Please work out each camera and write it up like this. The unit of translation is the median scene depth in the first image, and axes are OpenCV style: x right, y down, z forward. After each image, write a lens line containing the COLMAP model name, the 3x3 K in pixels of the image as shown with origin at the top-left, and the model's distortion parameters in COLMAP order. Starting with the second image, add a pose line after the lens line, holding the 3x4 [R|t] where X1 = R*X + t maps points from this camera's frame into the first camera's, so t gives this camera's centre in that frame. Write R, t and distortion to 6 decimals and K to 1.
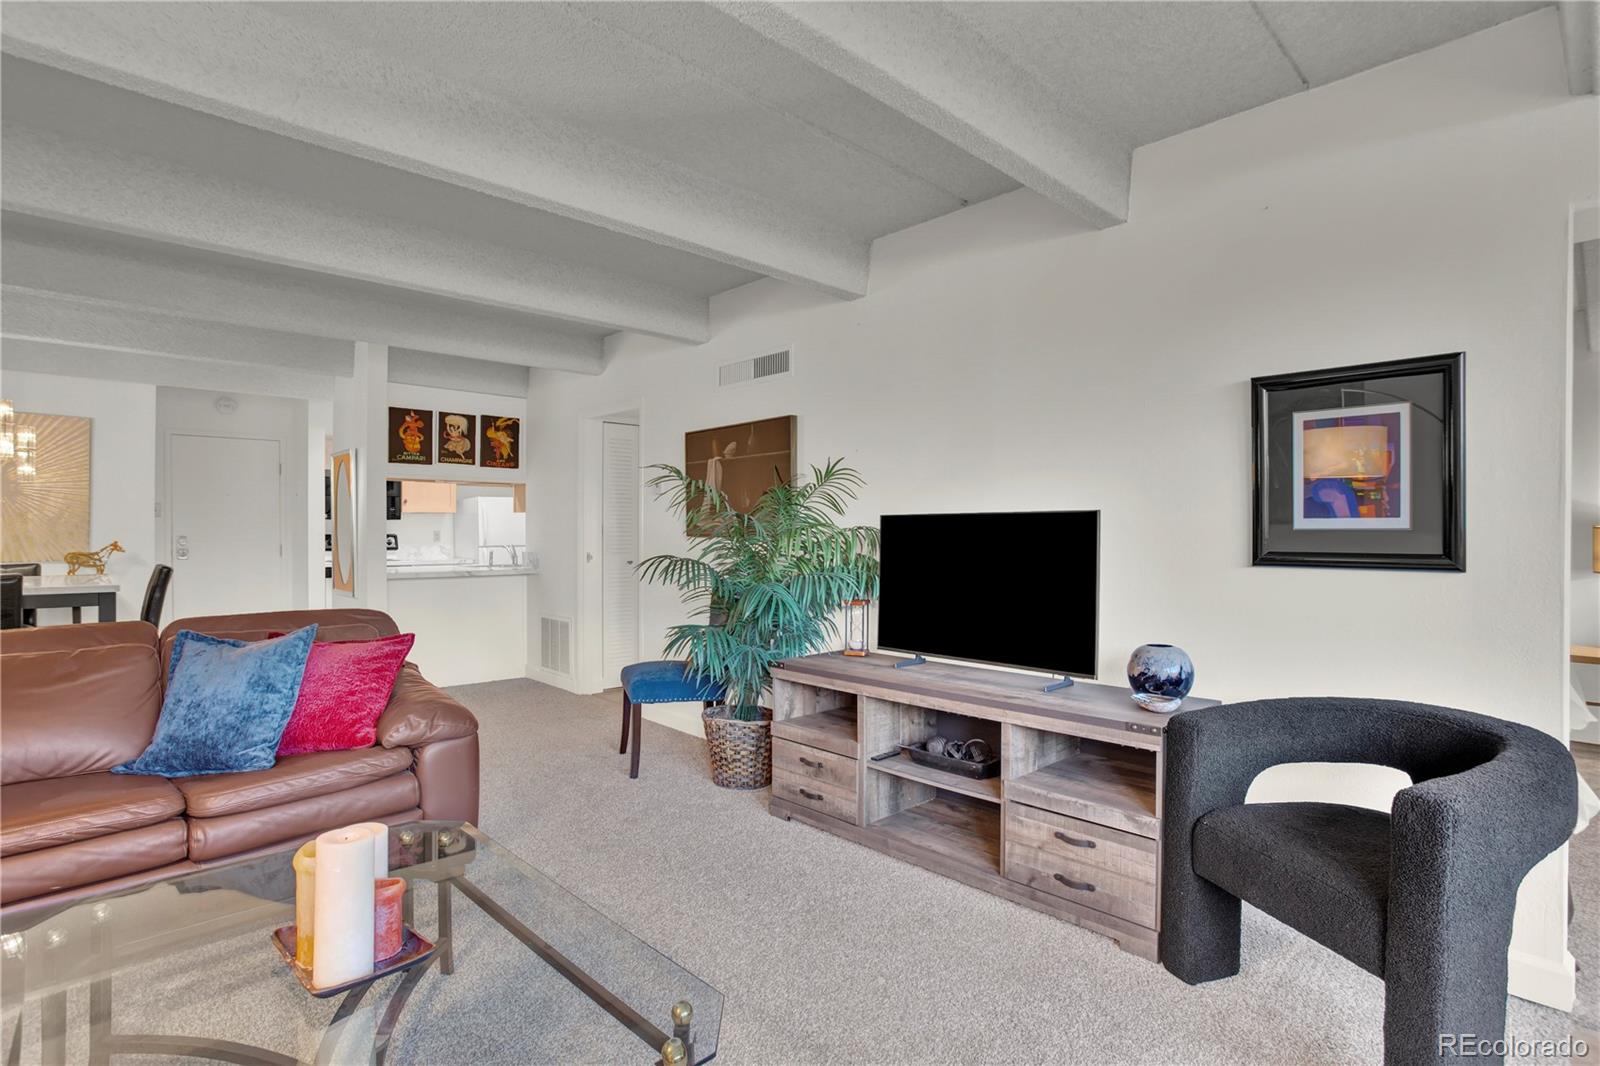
lens RADIAL K [[784.2, 0, 799.5], [0, 784.2, 551.0], [0, 0, 1]] dist [-0.070861, 0.035709]
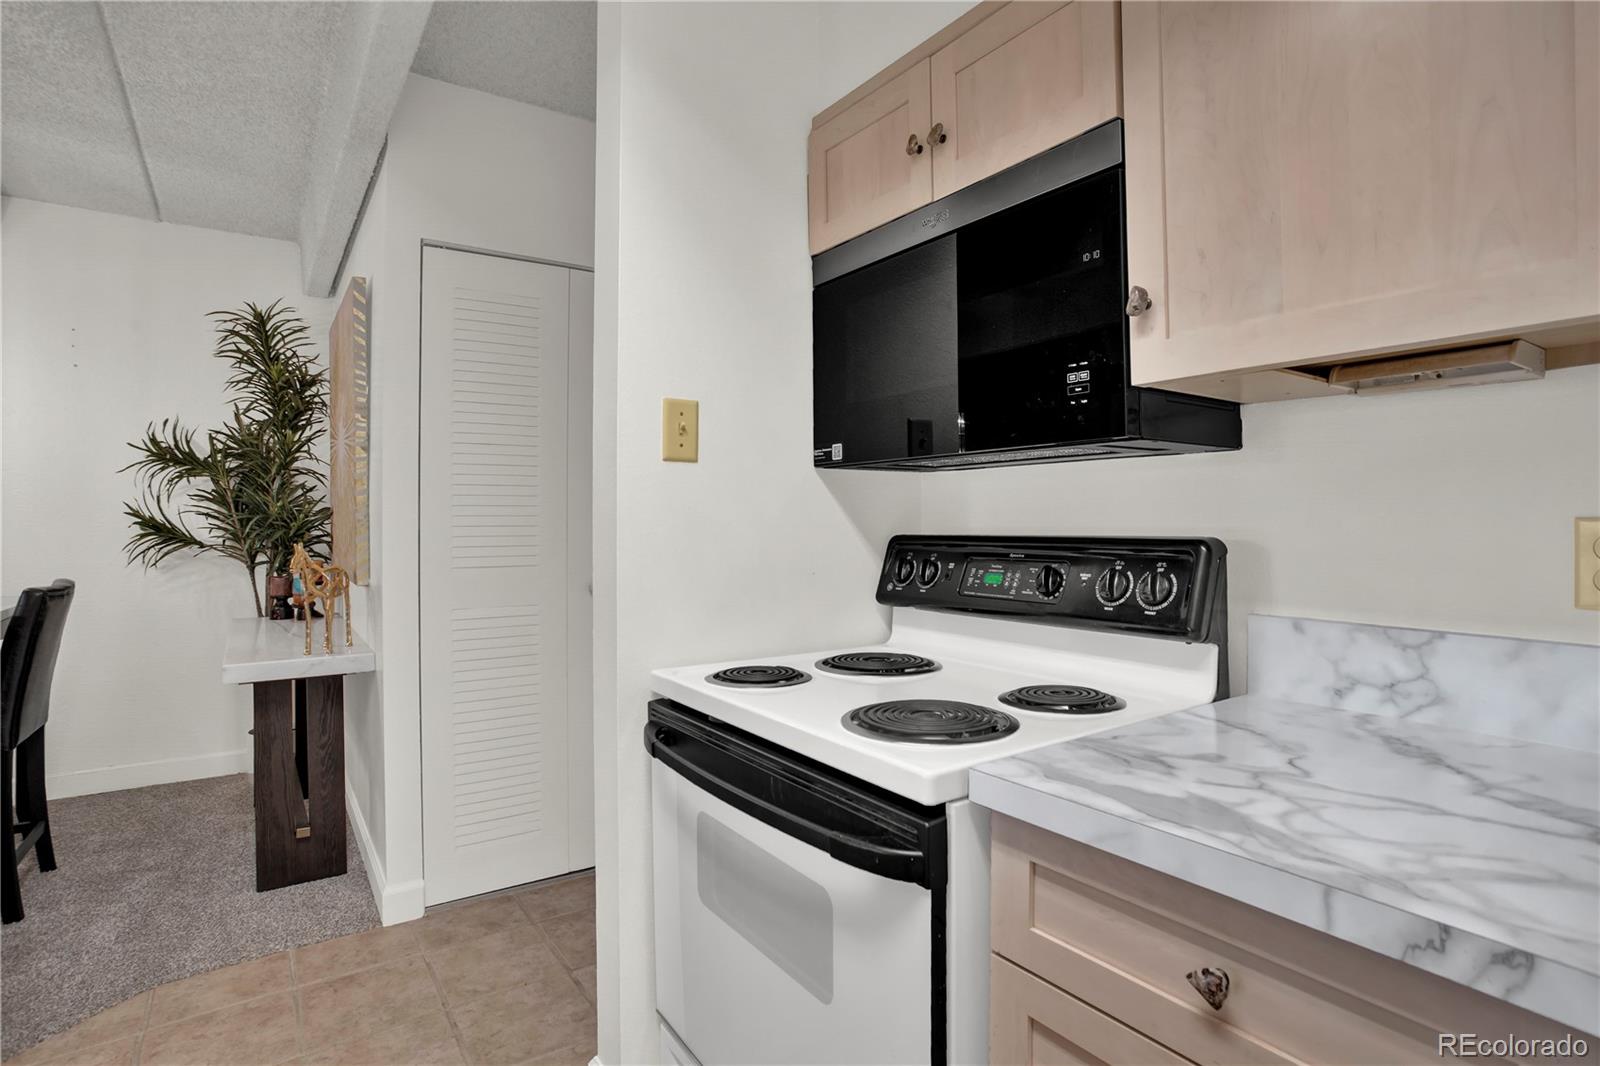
lens RADIAL K [[798.7, 0, 796.0], [0, 798.7, 528.3], [0, 0, 1]] dist [-0.059776, 0.028489]
pose [[-0.155583, 0.007398, -0.987795, -0.781354], [-0.023723, 0.999656, 0.011223, -0.051790], [0.987538, 0.025179, -0.155354, 2.063967]]
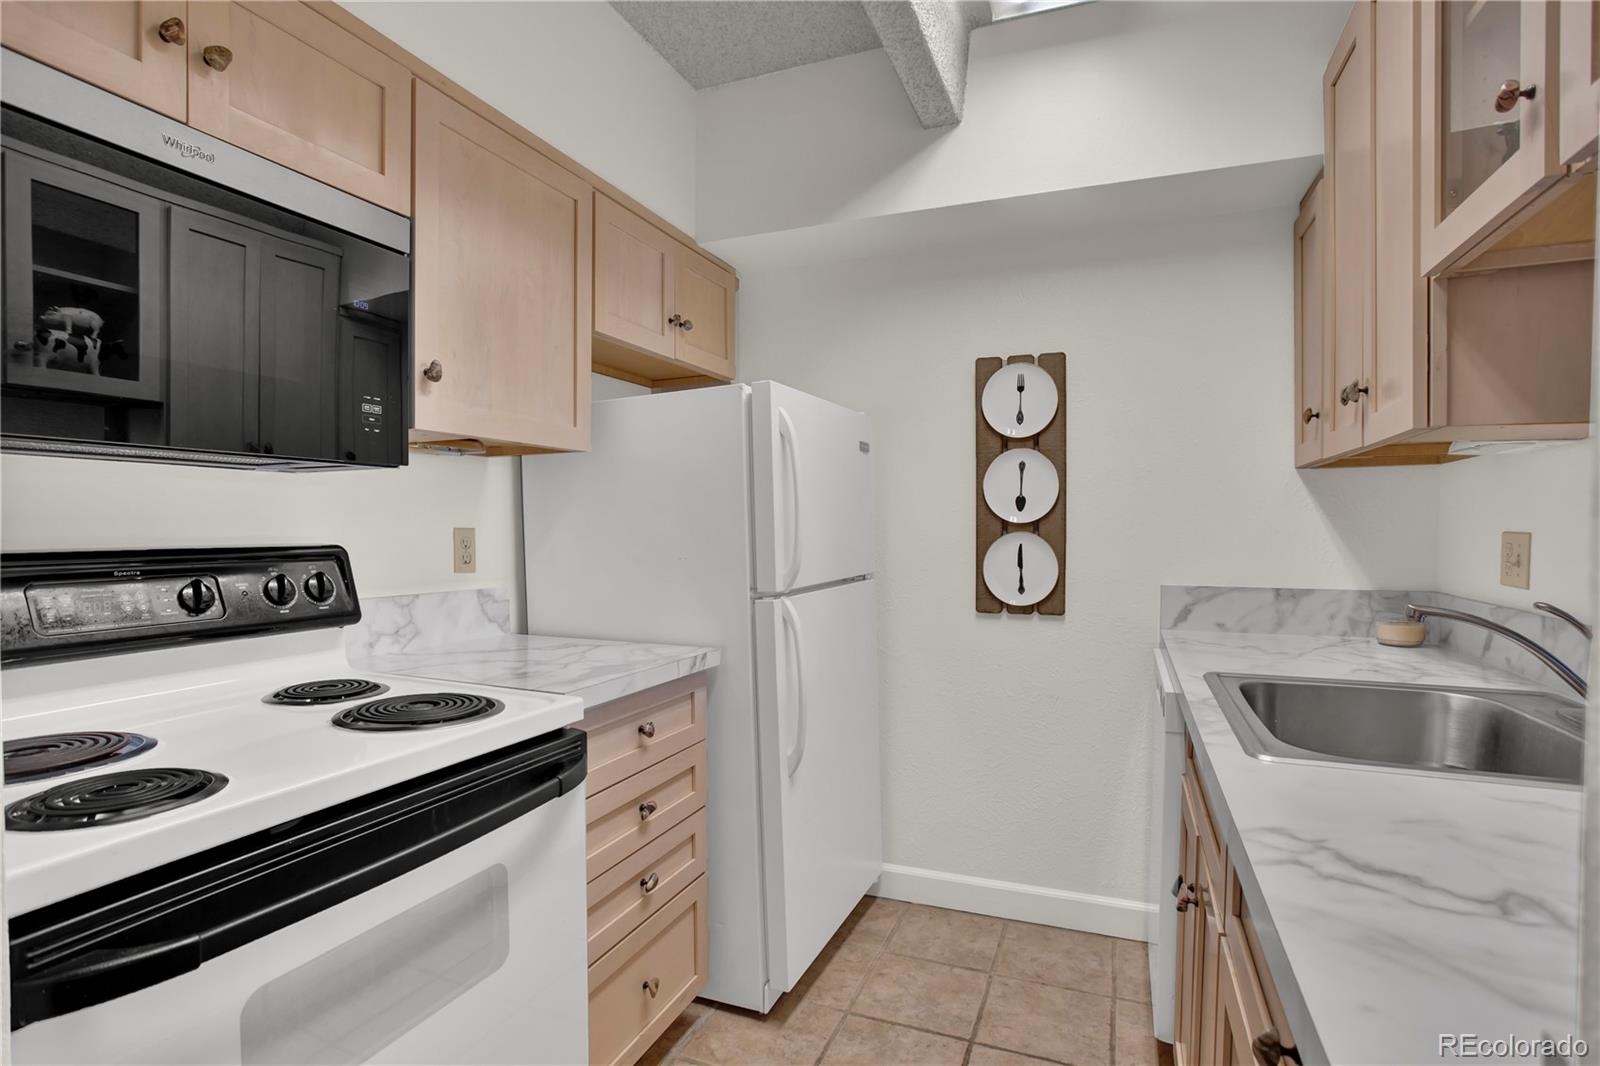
lens RADIAL K [[798.7, 0, 796.0], [0, 798.7, 528.3], [0, 0, 1]] dist [-0.059776, 0.028489]
pose [[0.920773, -0.002774, 0.390090, -1.082025], [0.012527, 0.999669, -0.022459, -0.043182], [-0.389898, 0.025566, 0.920503, 1.689648]]
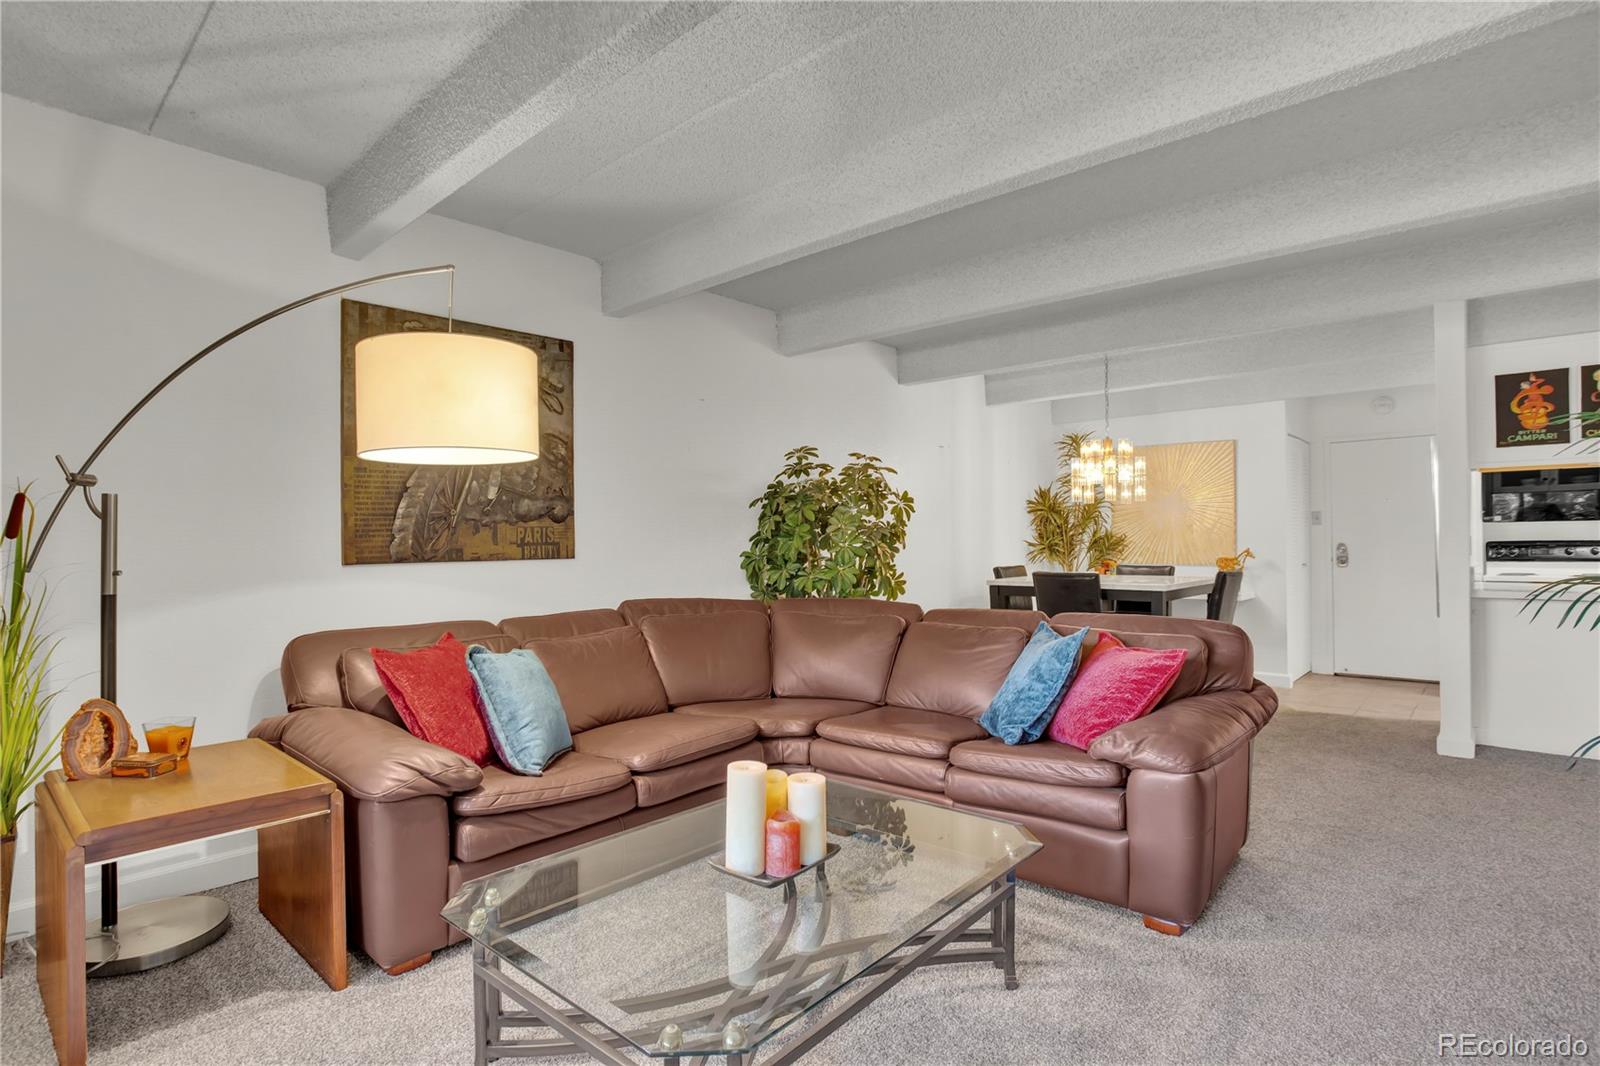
lens RADIAL K [[819.5, 0, 791.4], [0, 819.5, 527.8], [0, 0, 1]] dist [-0.066834, 0.033816]
pose [[0.072868, -0.021249, -0.997115, 0.339179], [-0.018318, 0.999576, -0.022641, -0.005187], [0.997173, 0.019915, 0.072448, 0.385899]]
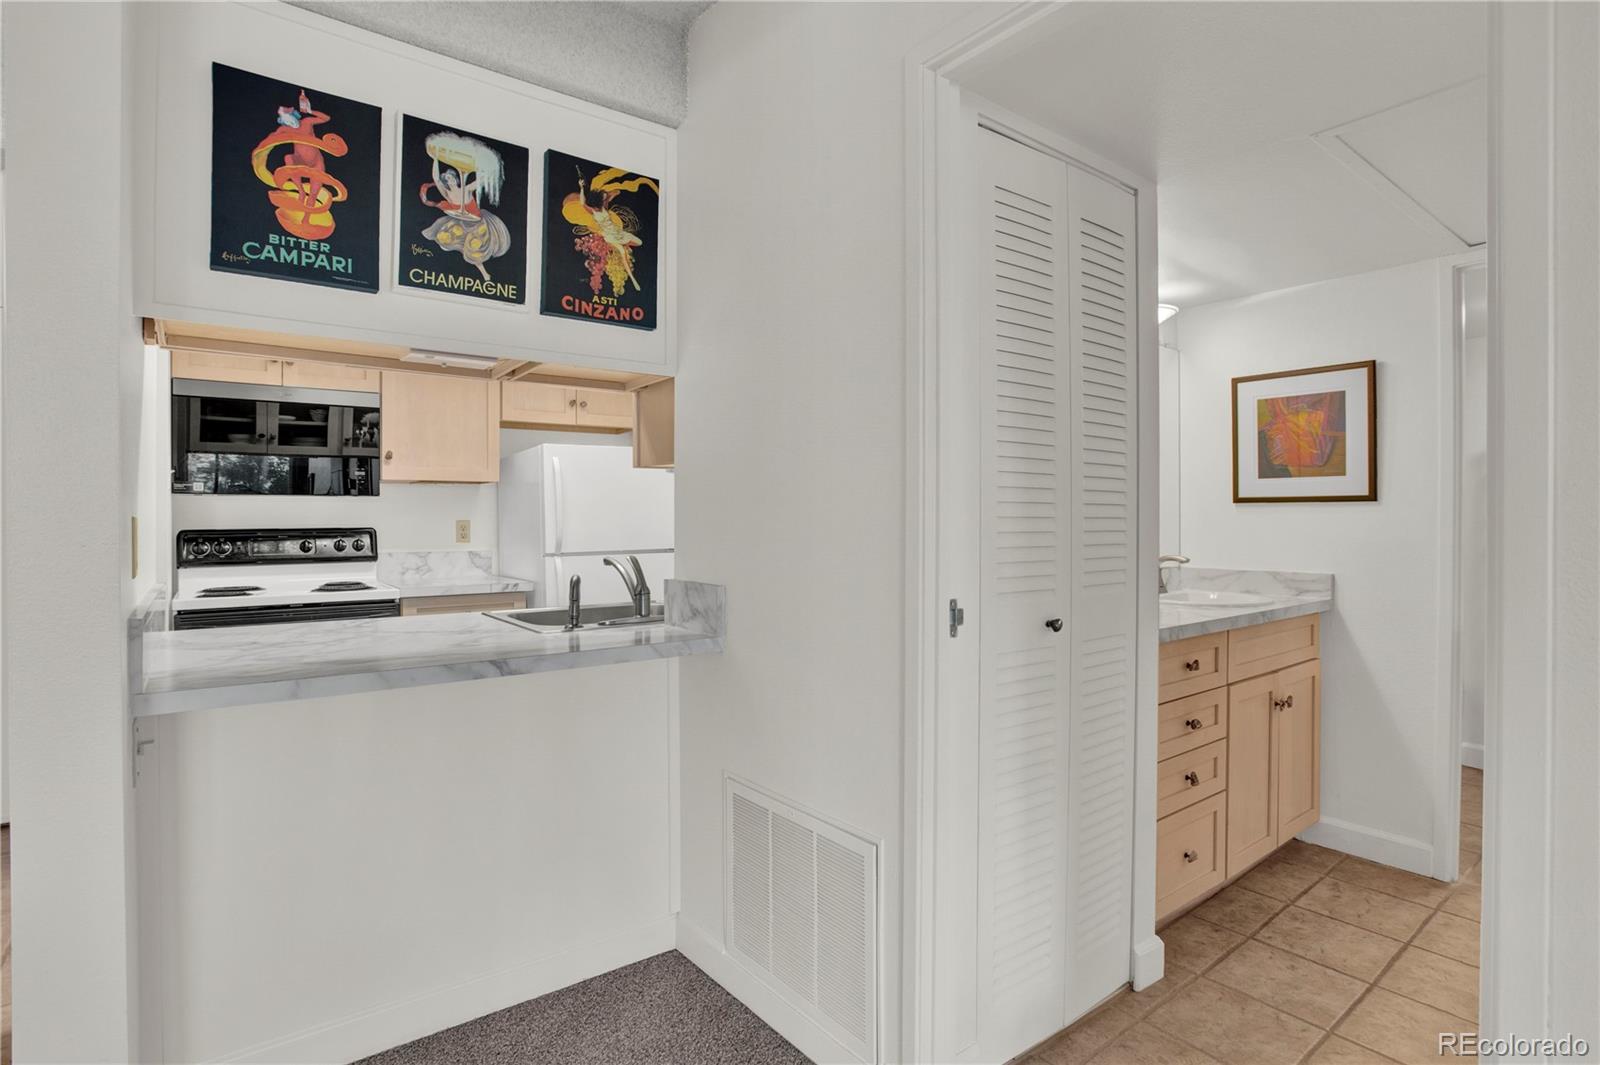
lens RADIAL K [[798.7, 0, 796.0], [0, 798.7, 527.8], [0, 0, 1]] dist [-0.059776, 0.028489]
pose [[0.994379, -0.004002, -0.105803, -0.484479], [0.002247, 0.999858, -0.016699, -0.028871], [0.105855, 0.016367, 0.994247, 1.218518]]
